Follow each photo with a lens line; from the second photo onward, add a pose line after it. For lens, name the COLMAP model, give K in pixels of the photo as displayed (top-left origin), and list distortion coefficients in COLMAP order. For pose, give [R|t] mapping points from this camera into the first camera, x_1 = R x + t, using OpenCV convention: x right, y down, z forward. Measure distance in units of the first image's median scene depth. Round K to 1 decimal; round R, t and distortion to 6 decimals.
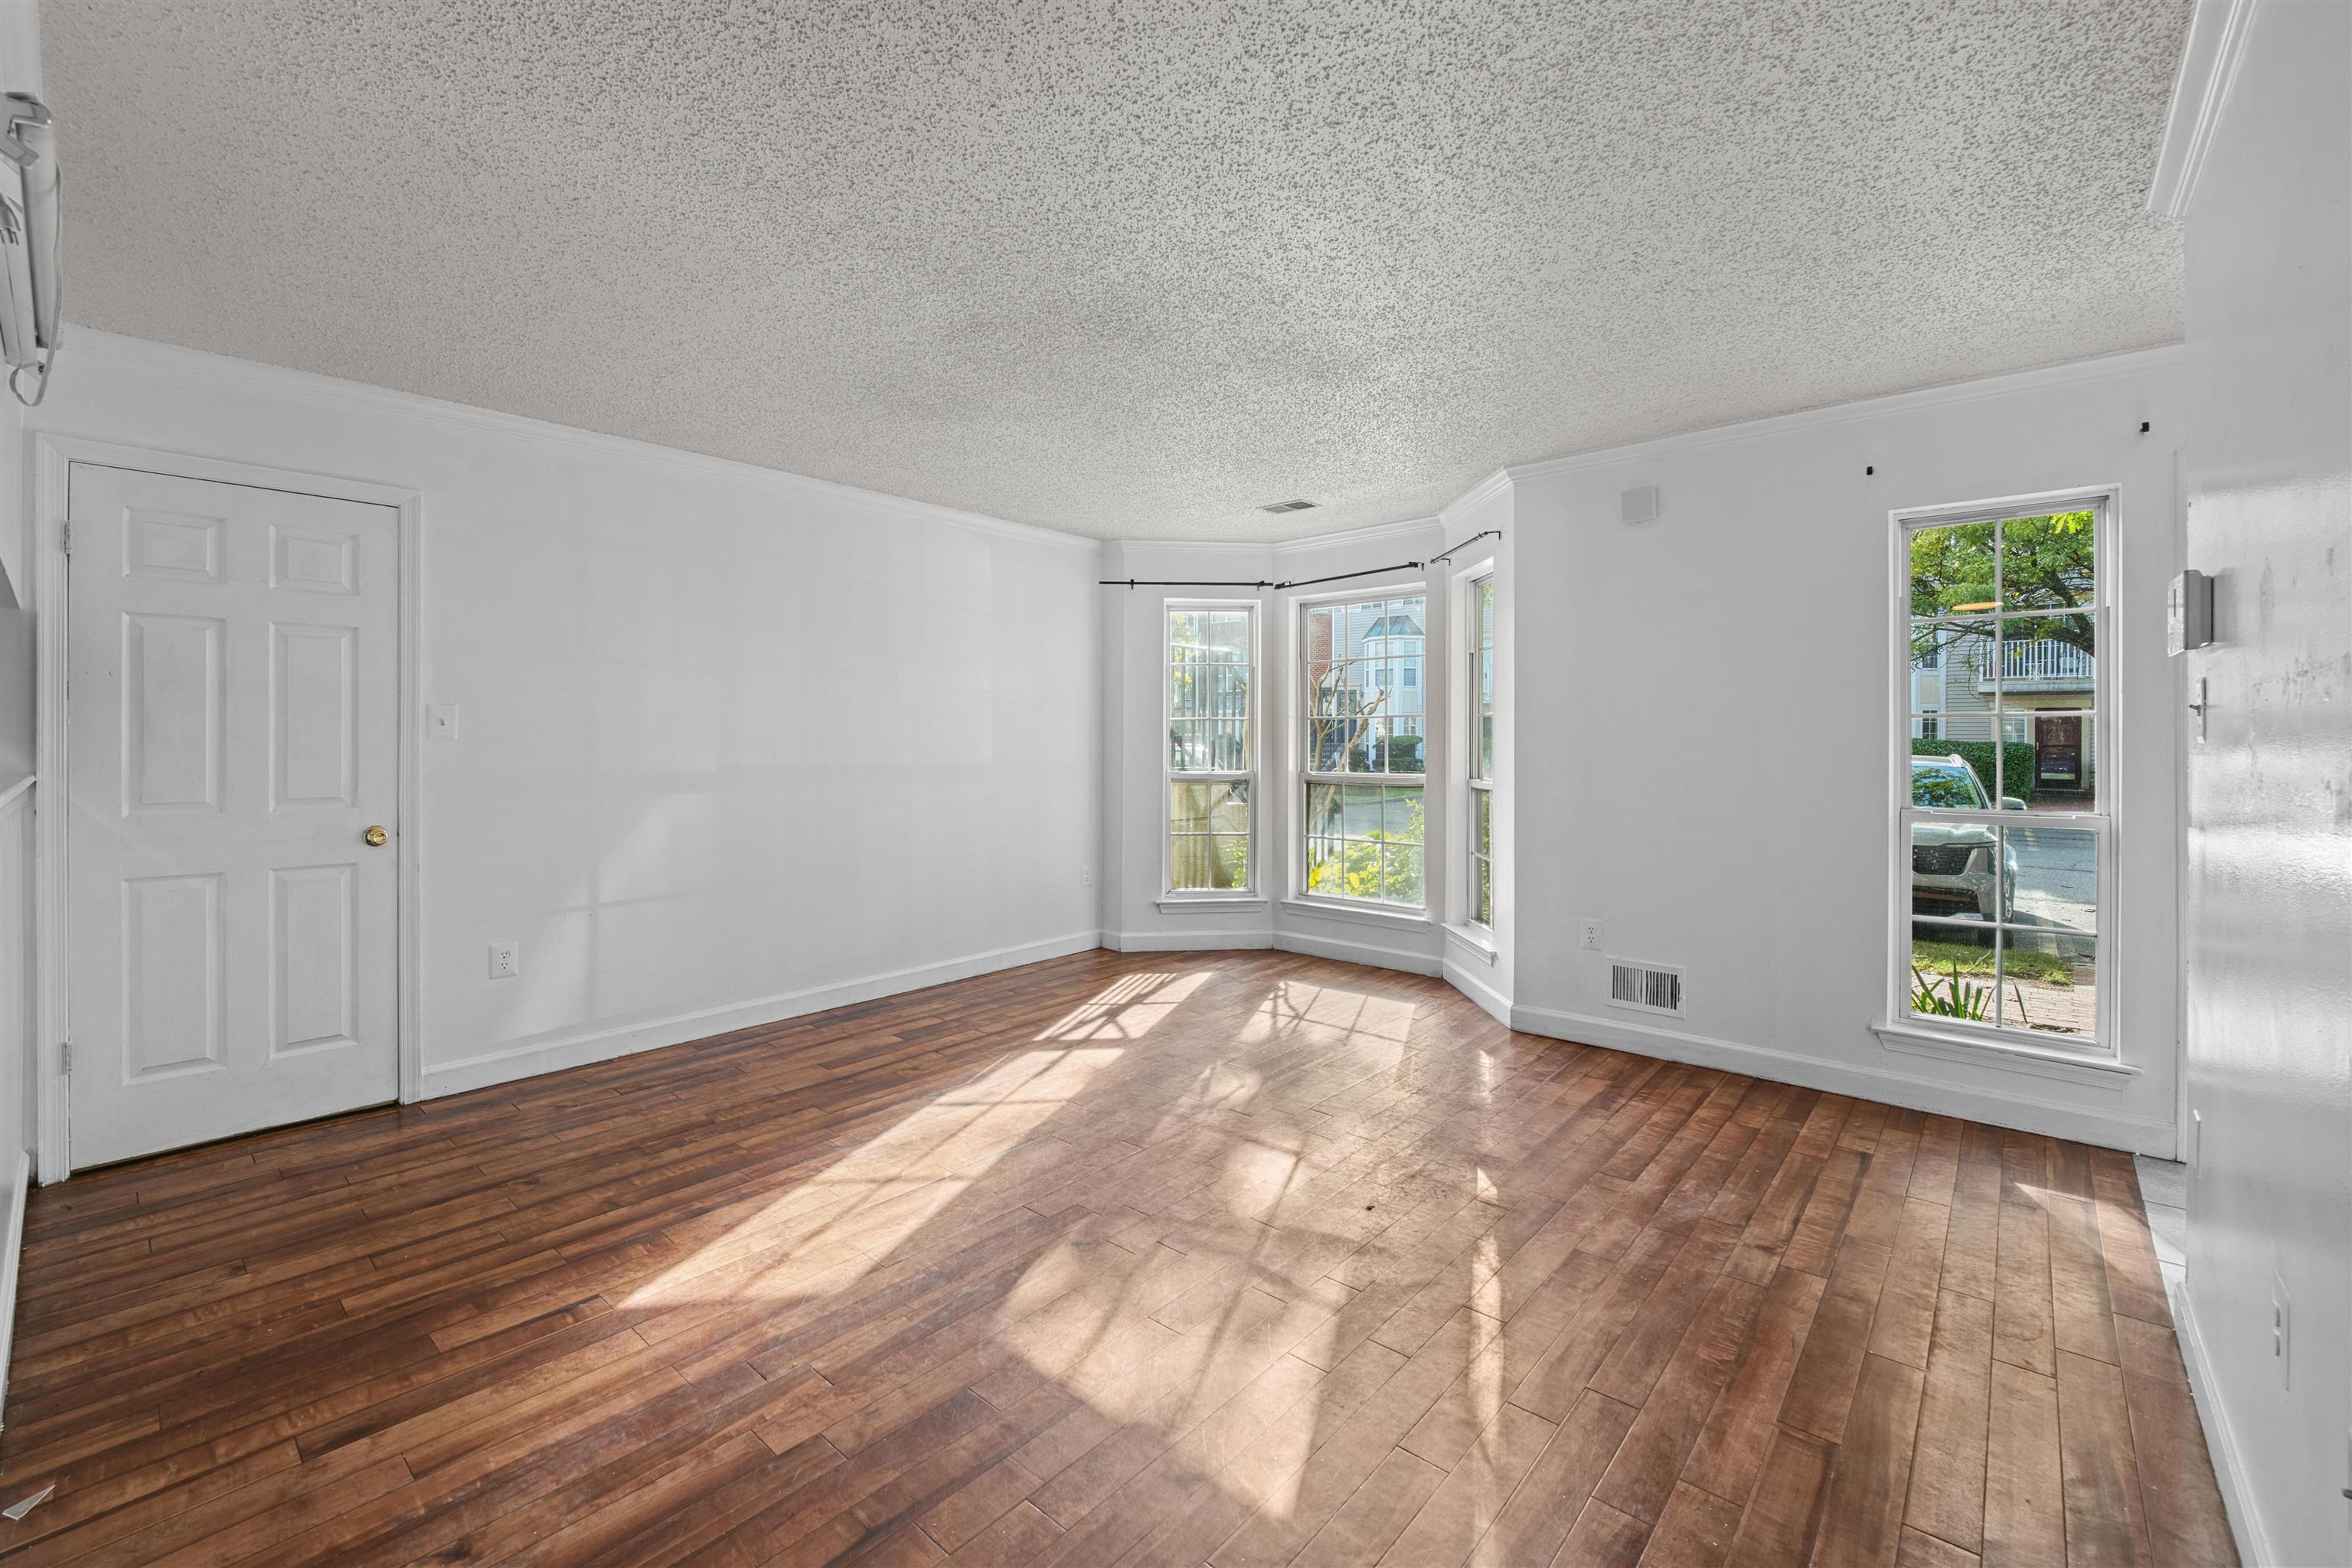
lens RADIAL K [[963.8, 0, 1173.5], [0, 963.8, 744.1], [0, 0, 1]] dist [-0.007059, -0.001569]
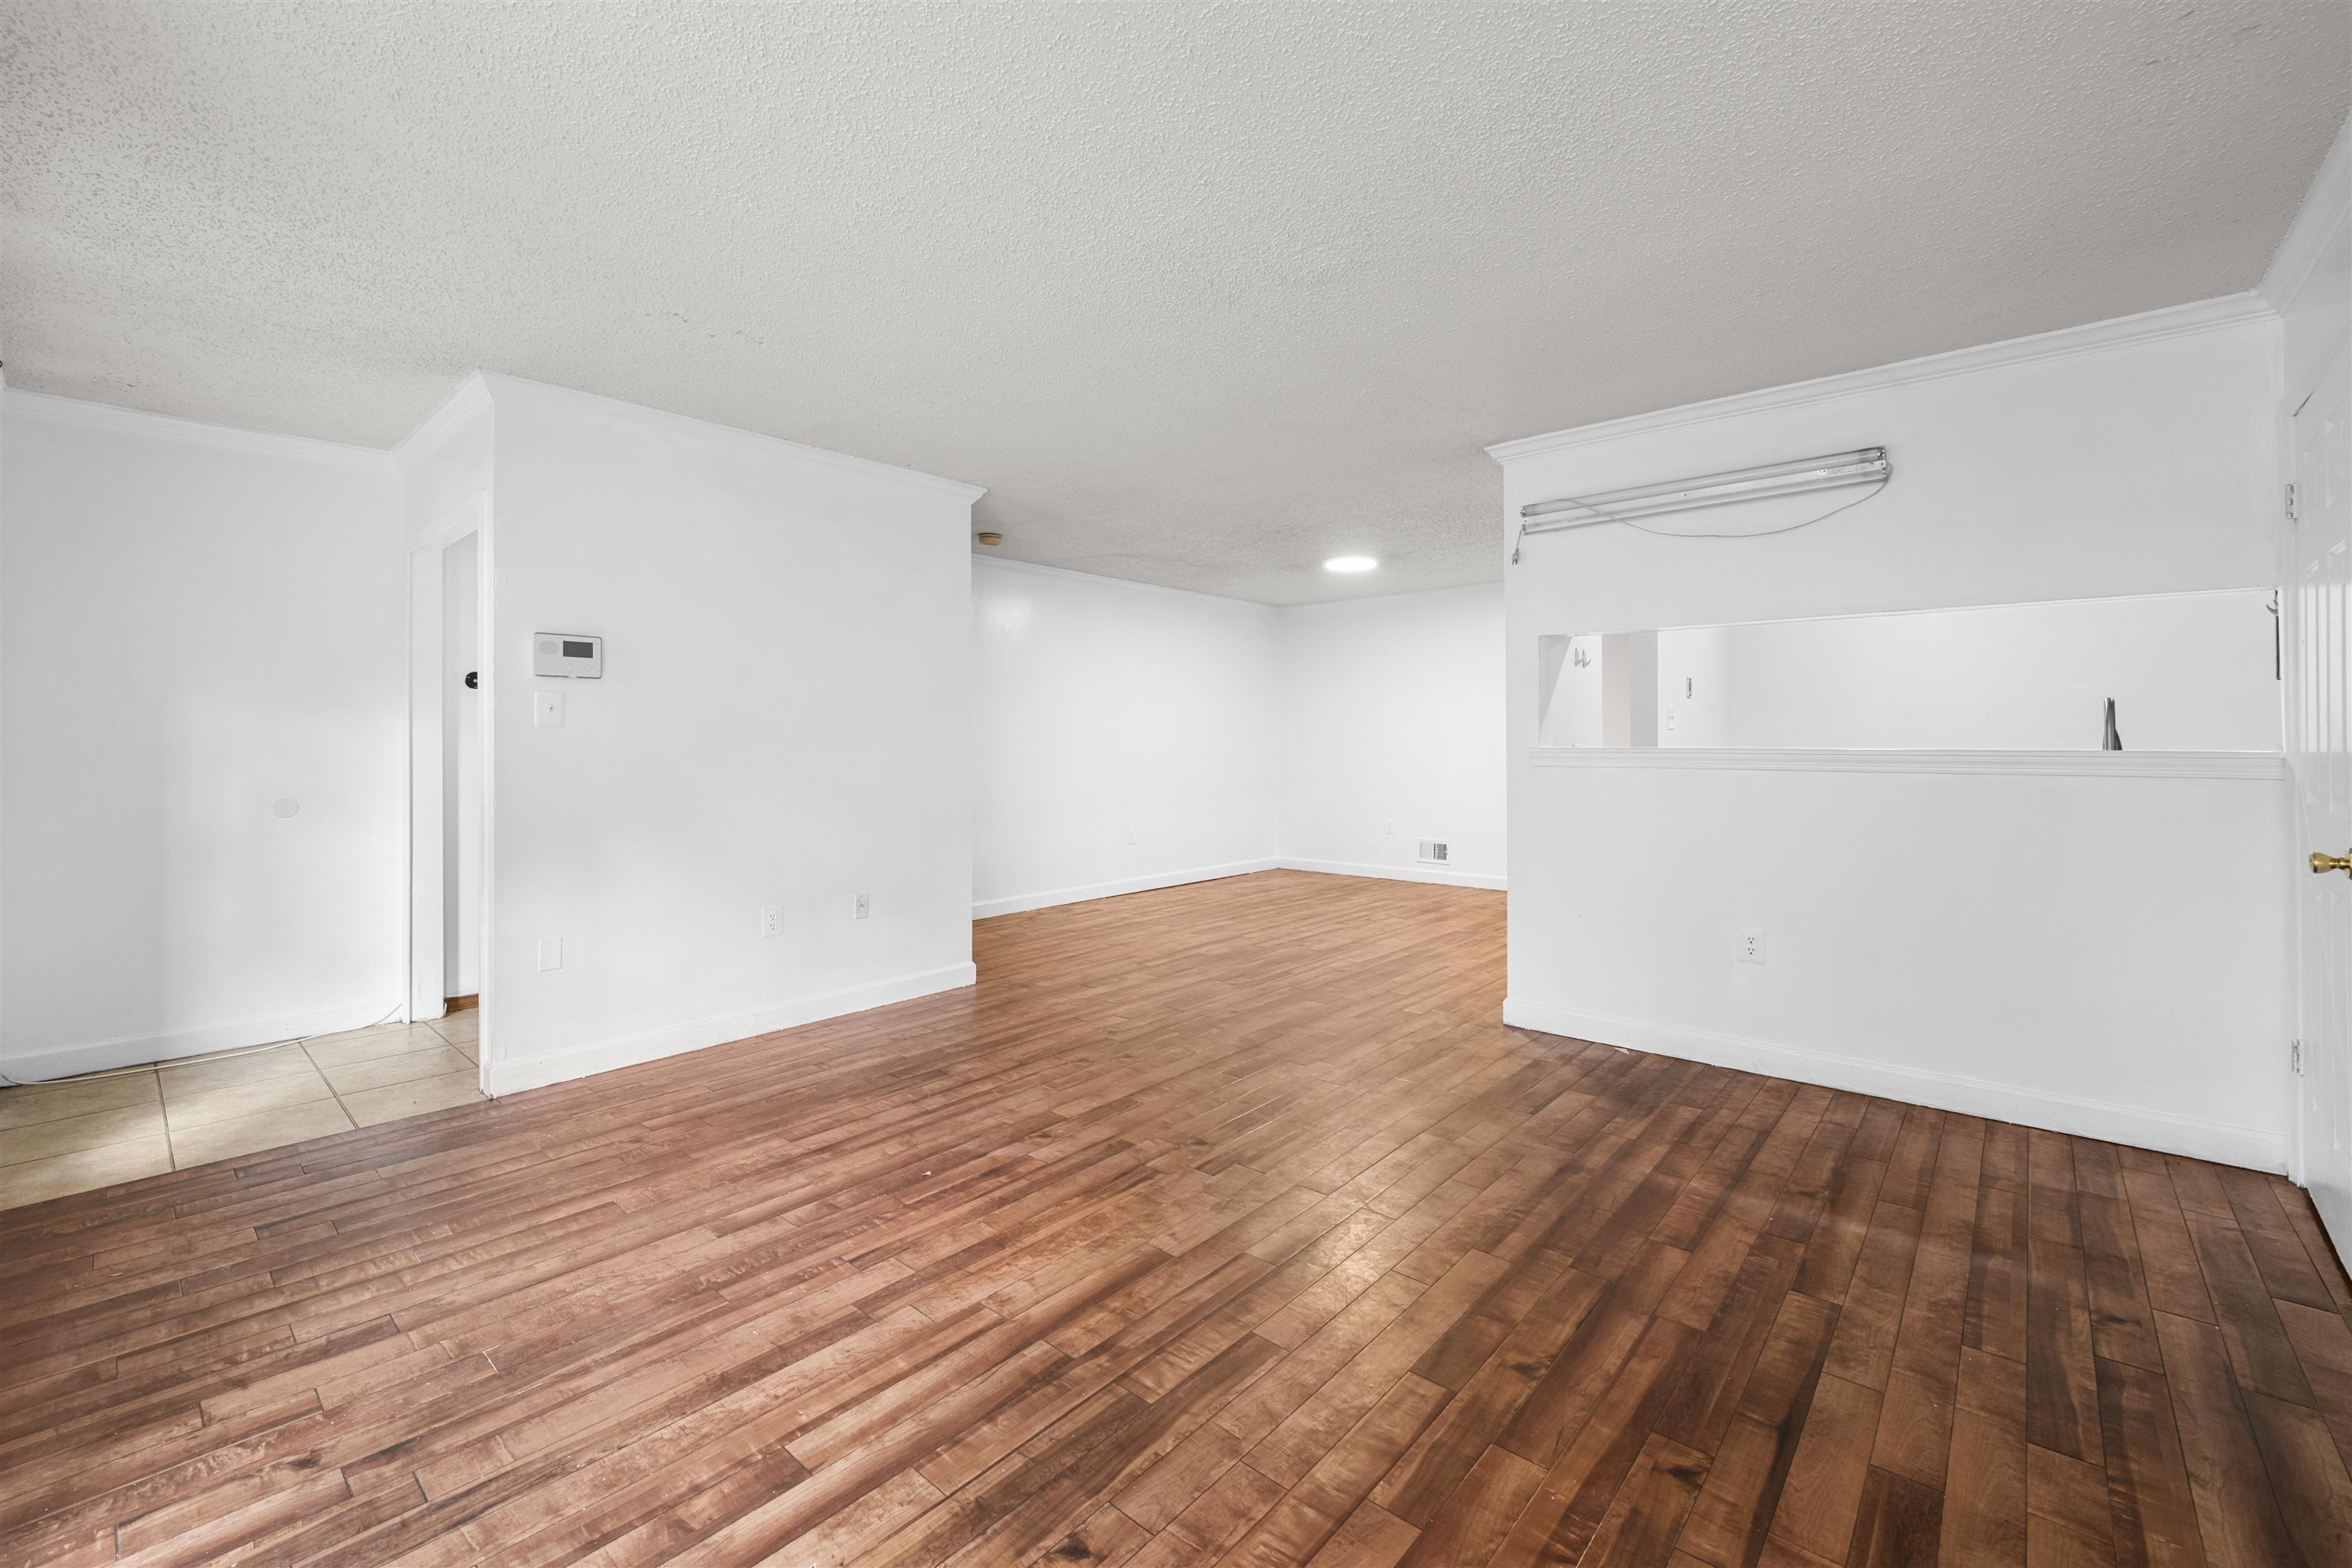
lens RADIAL K [[963.8, 0, 1166.1], [0, 963.8, 734.0], [0, 0, 1]] dist [-0.007059, -0.001569]
pose [[-0.999951, 0.002482, 0.009535, -0.052259], [0.002452, 0.999992, -0.003241, 0.011353], [-0.009543, -0.003217, -0.999949, 1.697440]]
